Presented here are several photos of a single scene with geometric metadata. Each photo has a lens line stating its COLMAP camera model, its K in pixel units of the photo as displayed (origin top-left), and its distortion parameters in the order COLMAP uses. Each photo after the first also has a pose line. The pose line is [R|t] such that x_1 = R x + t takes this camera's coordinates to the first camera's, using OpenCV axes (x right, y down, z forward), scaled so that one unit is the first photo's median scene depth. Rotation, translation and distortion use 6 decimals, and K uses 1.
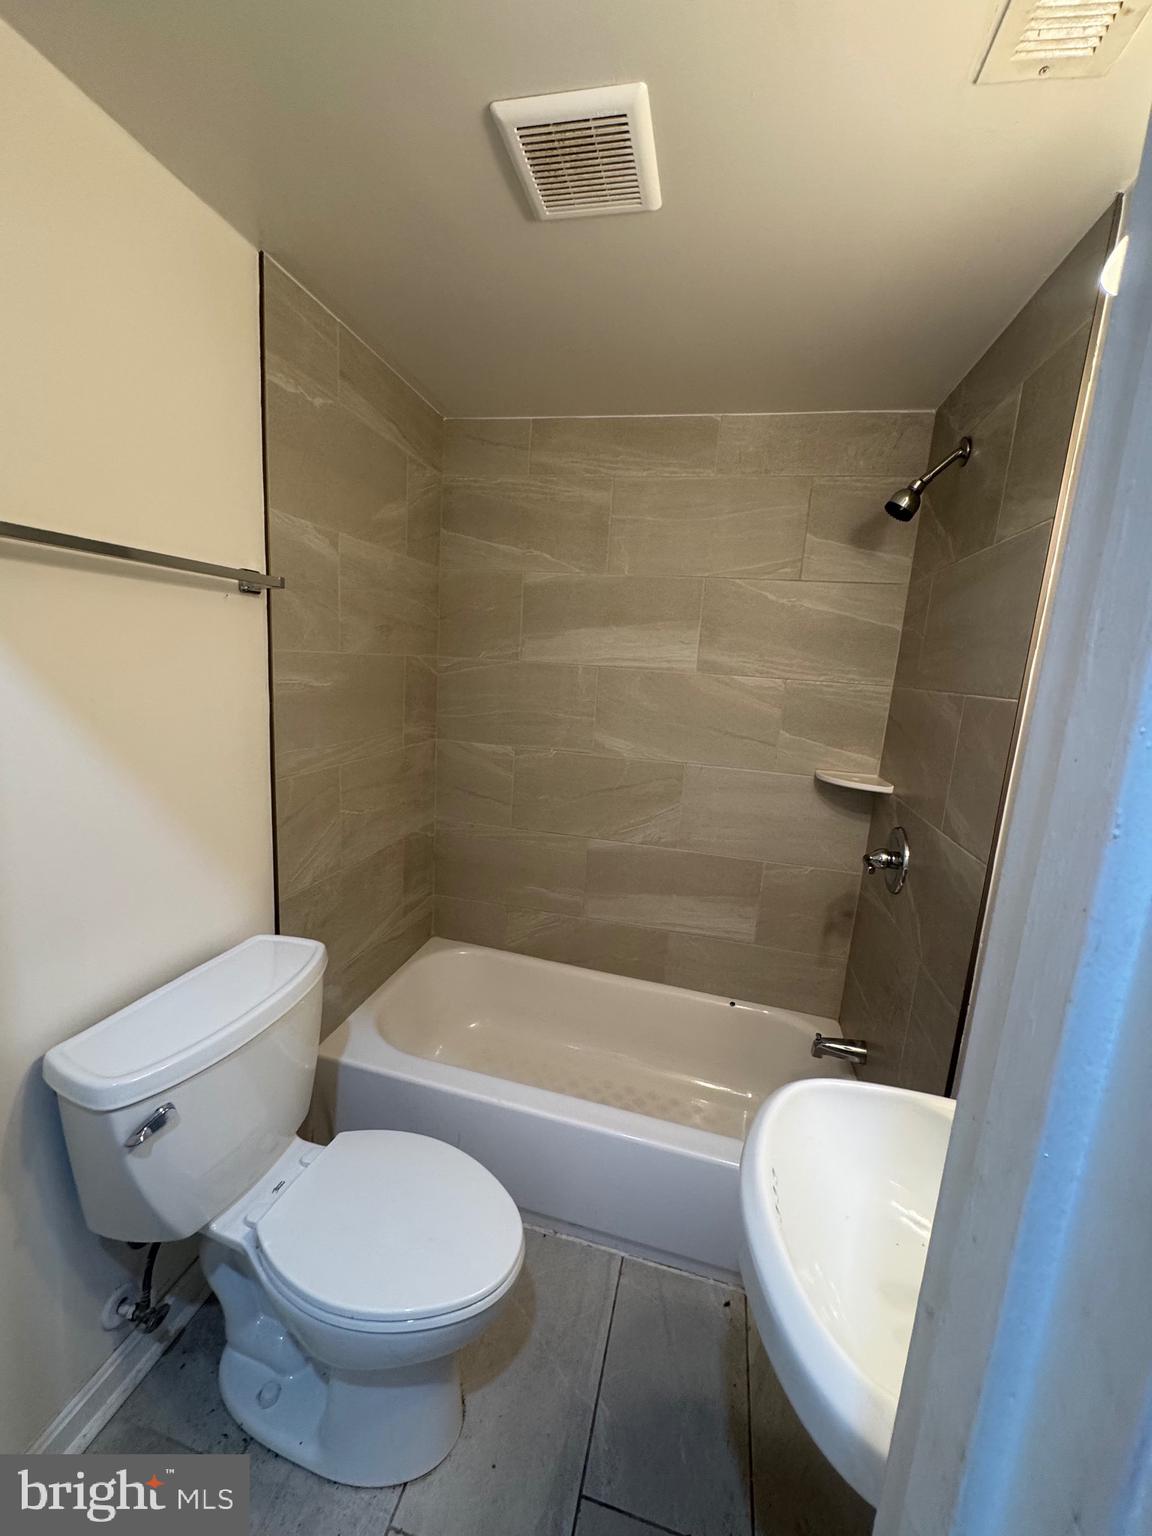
lens RADIAL K [[610.0, 0, 575.6], [0, 610.0, 768.0], [0, 0, 1]] dist [-0.001506, 0.000386]
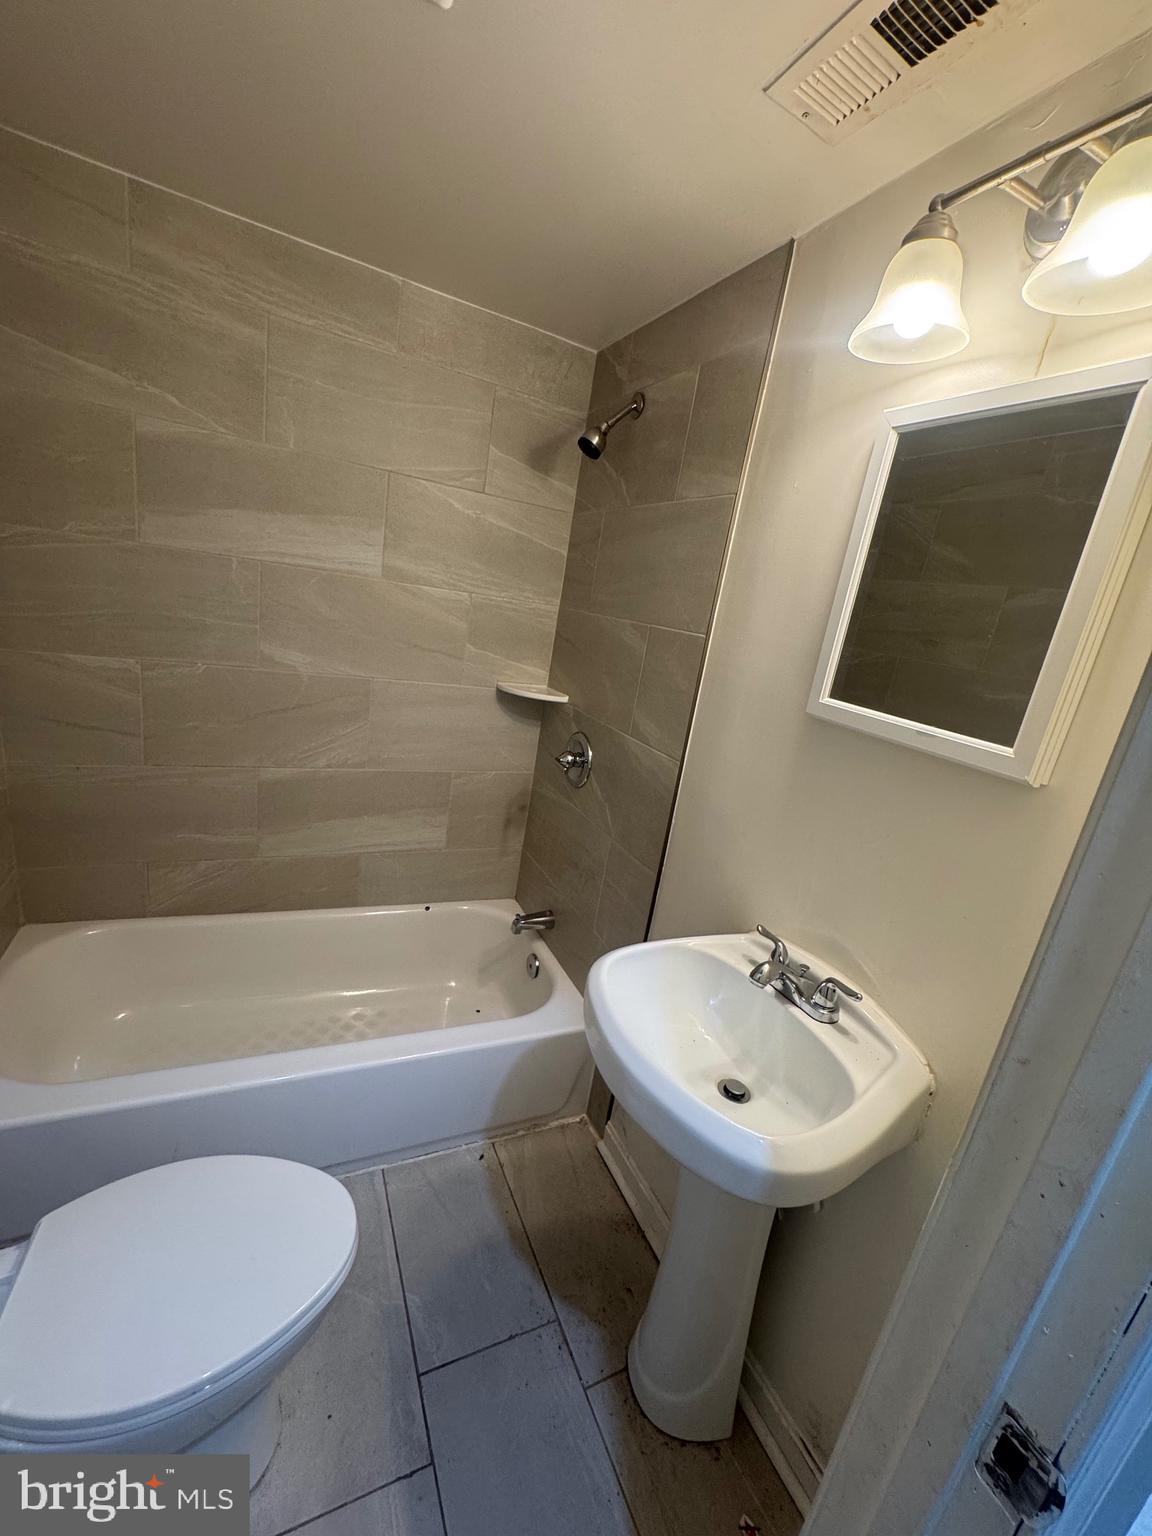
lens RADIAL K [[610.0, 0, 574.2], [0, 610.0, 767.5], [0, 0, 1]] dist [-0.001506, 0.000386]
pose [[0.779572, -0.113517, 0.615940, -0.178395], [0.007917, 0.985145, 0.171540, -0.031686], [-0.626263, -0.128851, 0.768890, 0.072785]]
